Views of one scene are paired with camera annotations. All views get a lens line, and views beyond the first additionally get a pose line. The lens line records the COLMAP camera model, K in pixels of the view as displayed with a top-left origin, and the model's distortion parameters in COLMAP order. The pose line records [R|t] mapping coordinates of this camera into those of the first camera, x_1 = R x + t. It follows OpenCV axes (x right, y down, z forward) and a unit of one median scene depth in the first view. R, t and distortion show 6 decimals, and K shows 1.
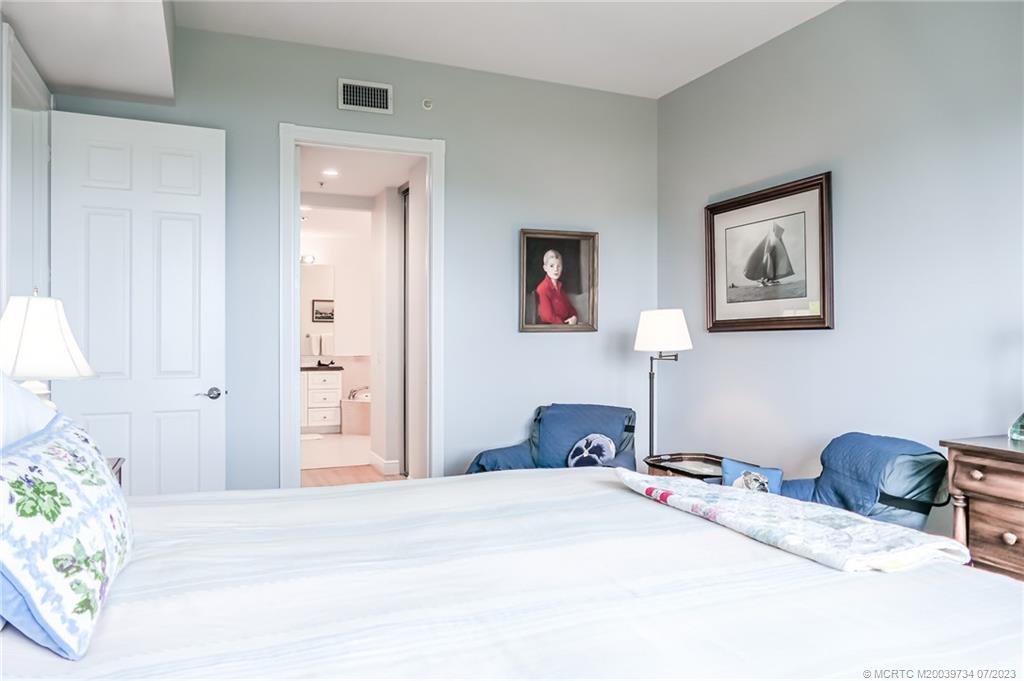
lens RADIAL K [[747.5, 0, 512.0], [0, 747.5, 340.5], [0, 0, 1]] dist [-0.018714, -0.004900]
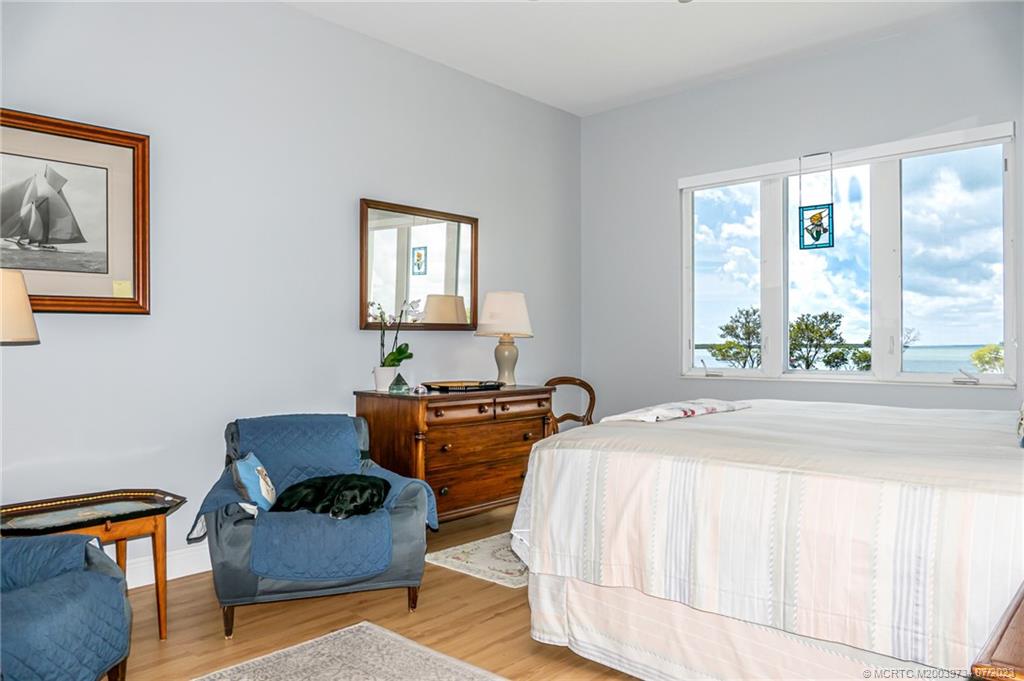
lens RADIAL K [[747.5, 0, 512.0], [0, 747.5, 340.5], [0, 0, 1]] dist [-0.018714, -0.004900]
pose [[-0.437842, -0.008805, 0.899009, -0.522050], [-0.001139, 0.999957, 0.009239, 0.006737], [-0.899051, 0.003022, -0.437833, 0.939757]]
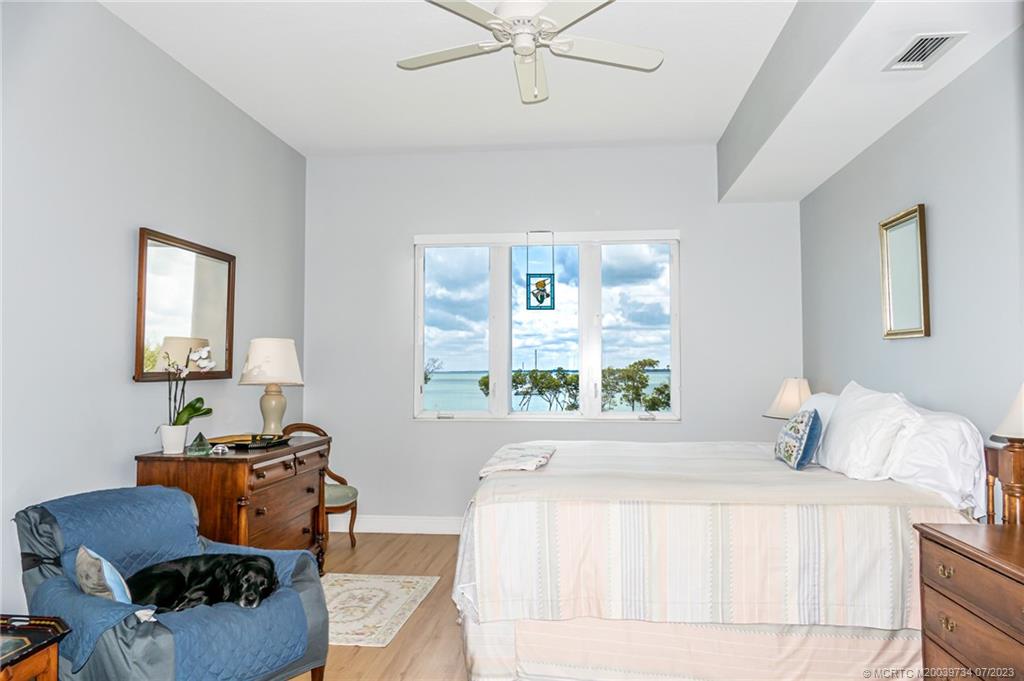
lens RADIAL K [[747.5, 0, 512.0], [0, 747.5, 340.5], [0, 0, 1]] dist [-0.018714, -0.004900]
pose [[-0.891089, 0.001792, 0.453826, -0.391931], [-0.011939, 0.999554, -0.027388, -0.012384], [-0.453672, -0.029824, -0.890669, 1.111239]]
